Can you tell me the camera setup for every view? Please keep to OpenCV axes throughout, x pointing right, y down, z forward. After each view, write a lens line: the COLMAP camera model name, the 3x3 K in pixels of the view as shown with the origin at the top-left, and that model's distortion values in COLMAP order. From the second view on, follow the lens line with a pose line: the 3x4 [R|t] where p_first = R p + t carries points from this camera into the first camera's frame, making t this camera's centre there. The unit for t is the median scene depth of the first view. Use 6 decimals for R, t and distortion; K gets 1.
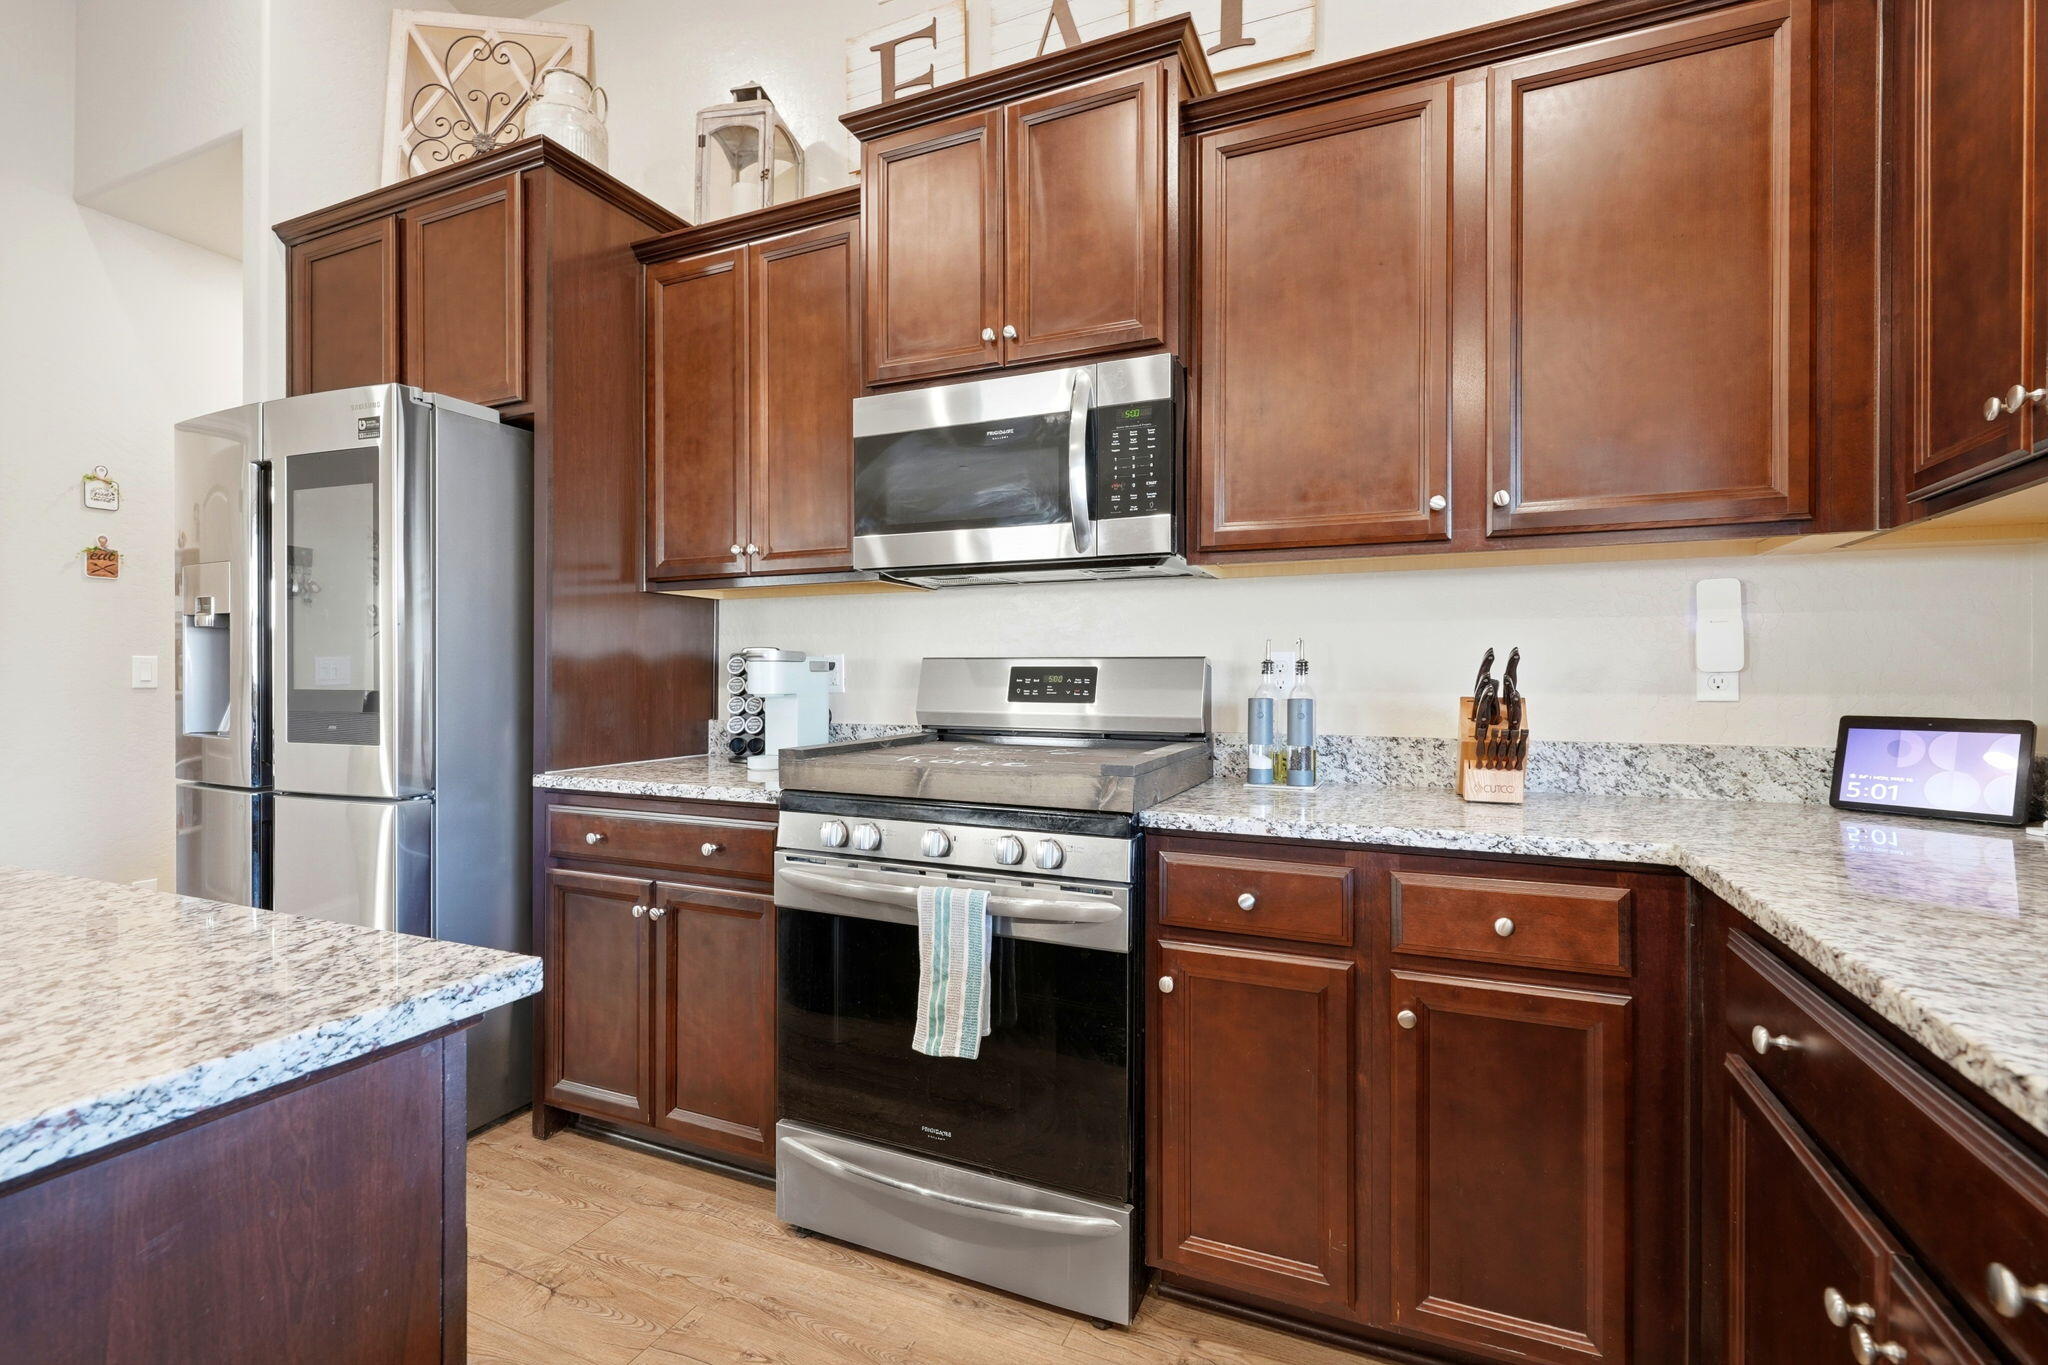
lens RADIAL K [[913.3, 0, 1026.8], [0, 913.3, 680.3], [0, 0, 1]] dist [-0.000047, 0.000050]
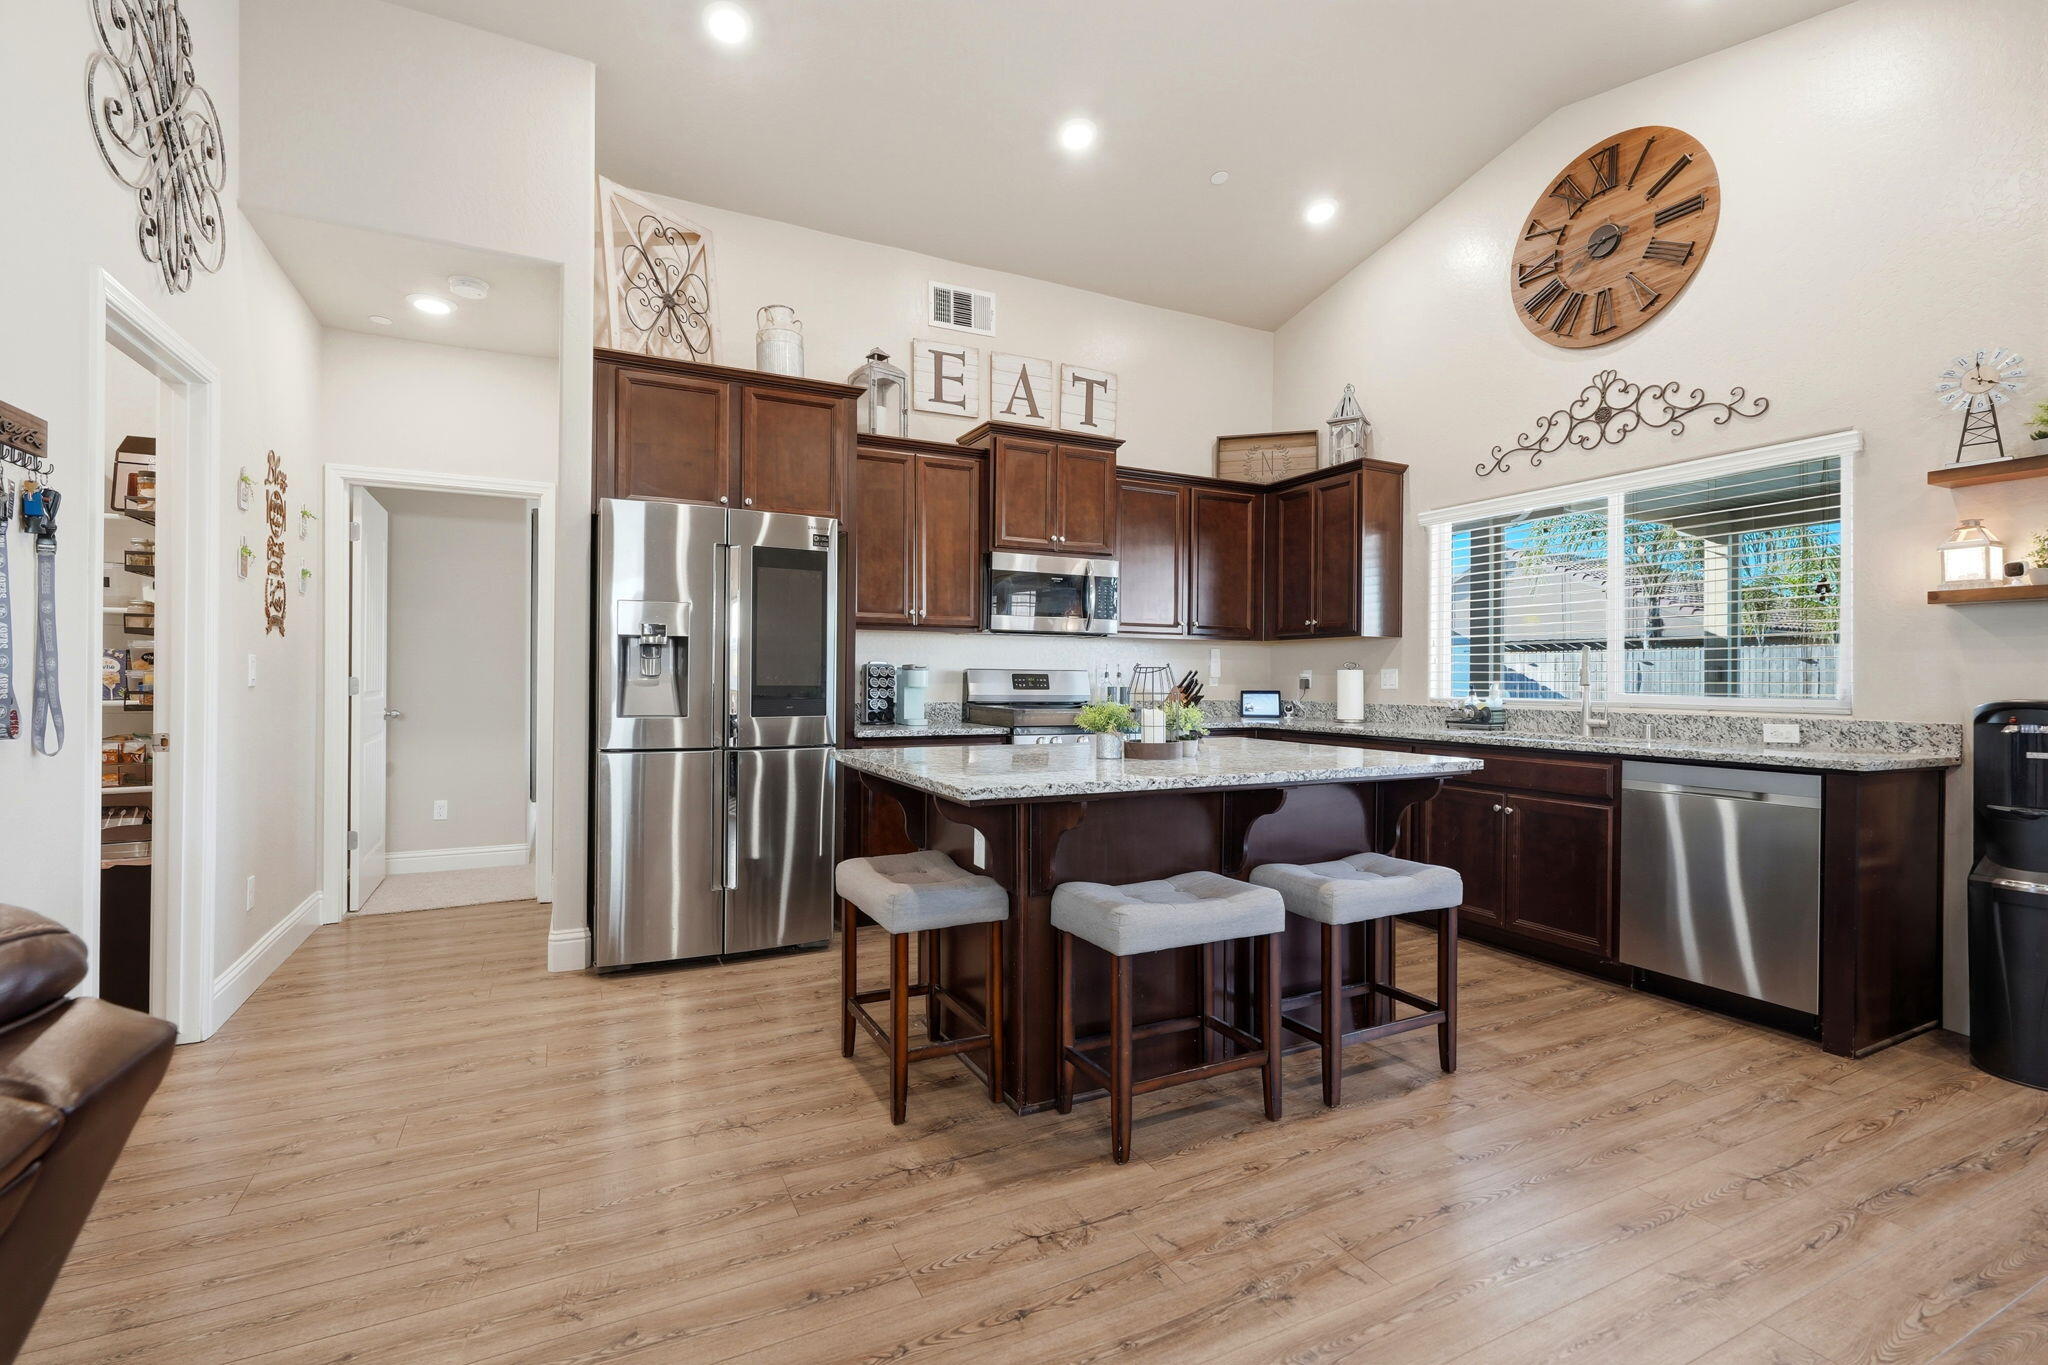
lens RADIAL K [[918.5, 0, 1026.5], [0, 918.5, 680.4], [0, 0, 1]] dist [-0.001915, -0.000265]
pose [[0.644171, 0.000202, 0.764881, -2.073359], [-0.004693, 0.999982, 0.003688, -0.007652], [-0.764867, -0.005966, 0.644161, -0.553378]]
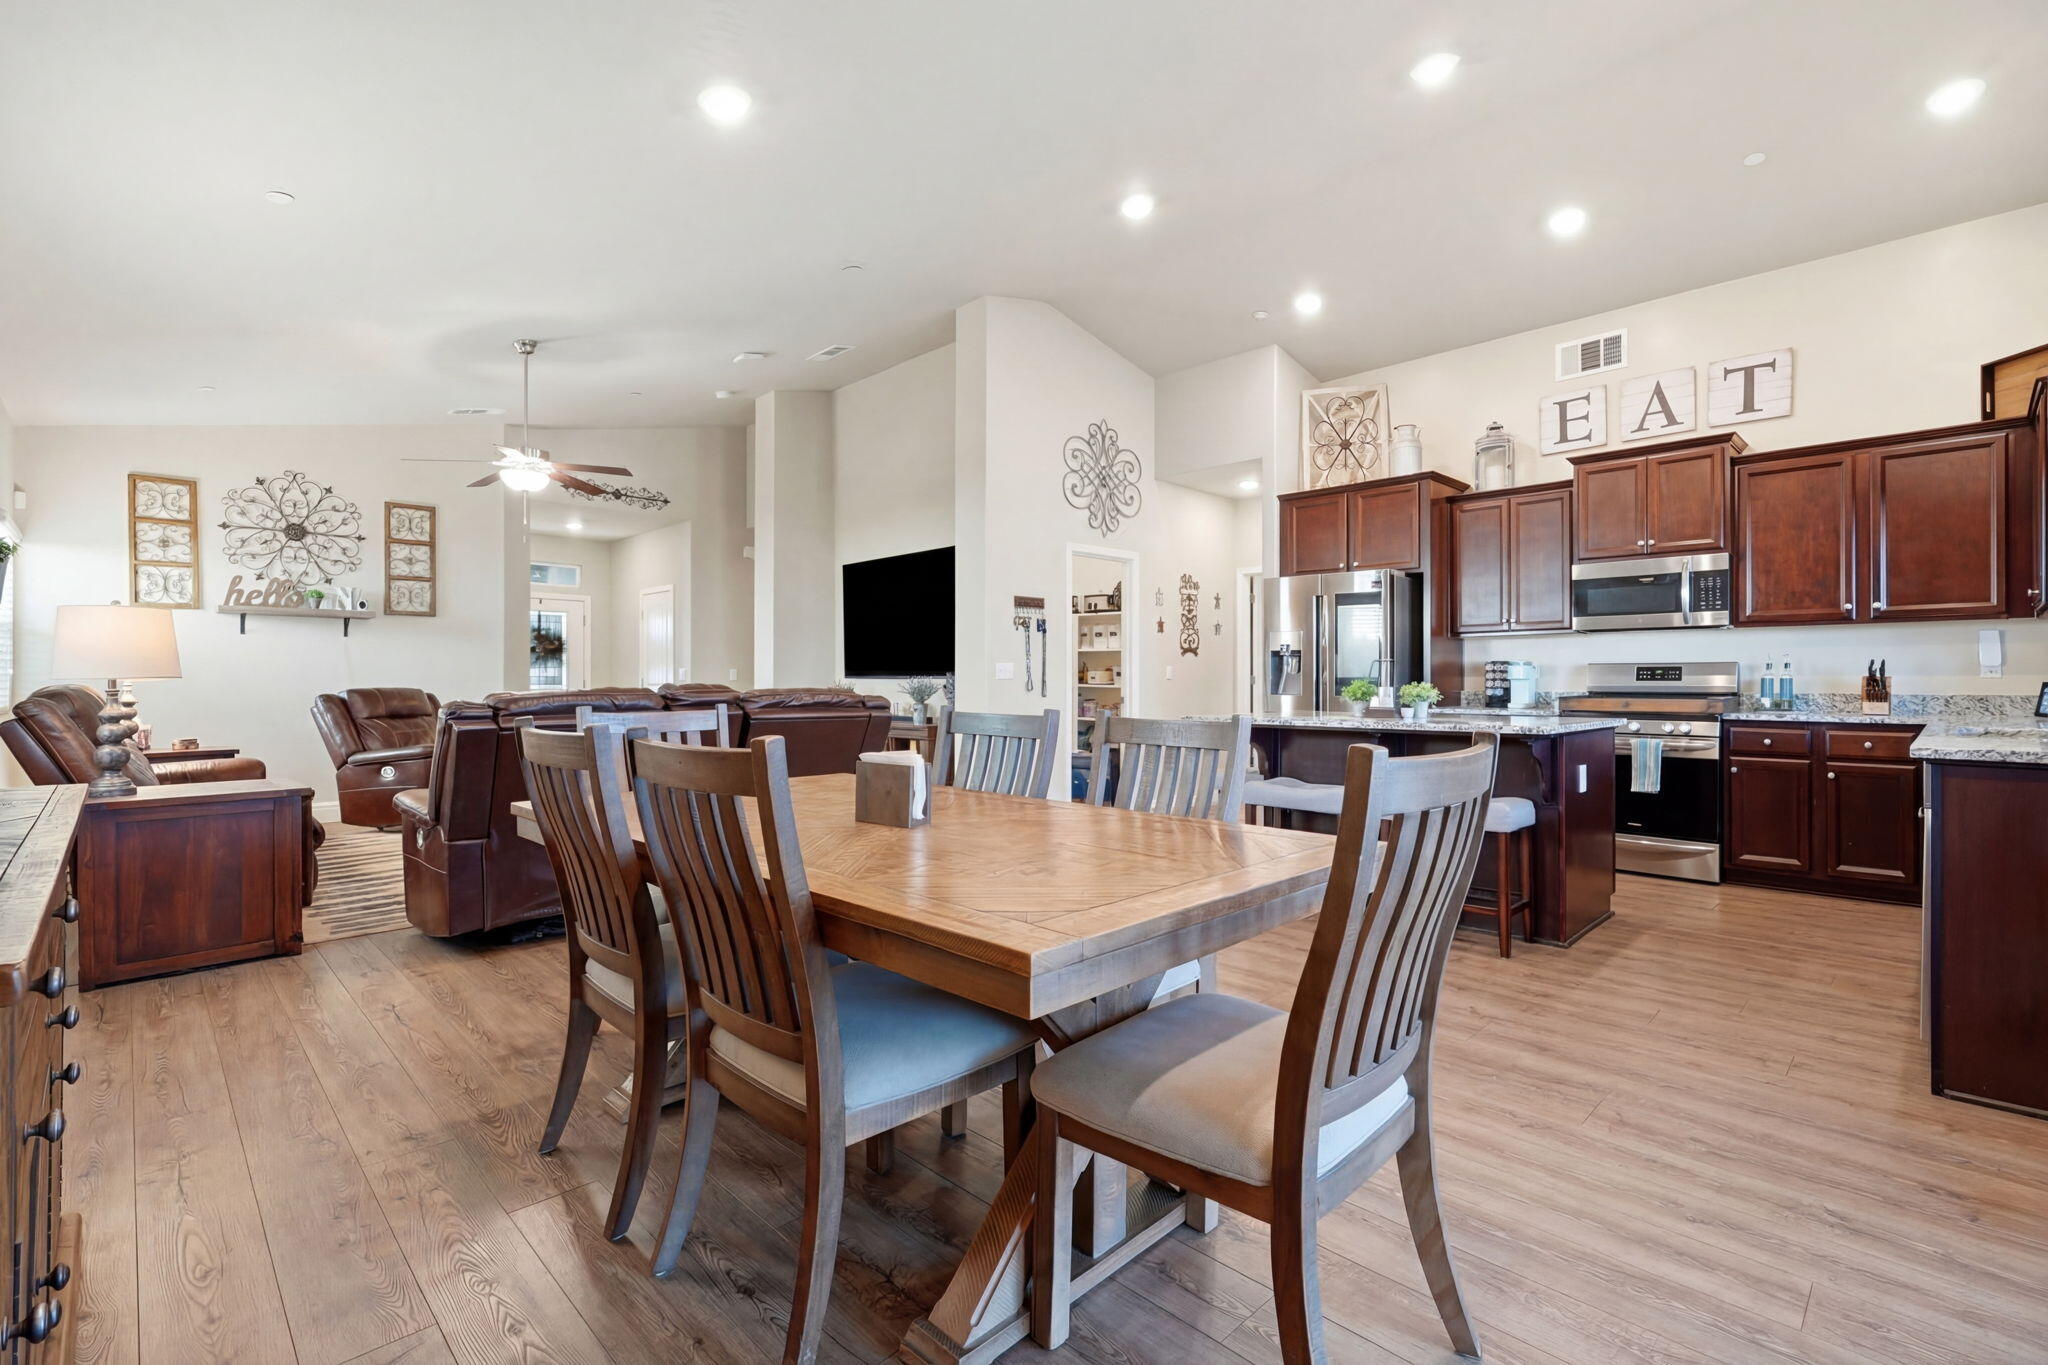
lens RADIAL K [[910.5, 0, 1019.4], [0, 910.5, 680.4], [0, 0, 1]] dist [0.000585, -0.000036]
pose [[0.926349, -0.003313, -0.376652, -0.769793], [0.002380, 0.999993, -0.002942, 0.030156], [0.376659, 0.001829, 0.926350, -2.293274]]
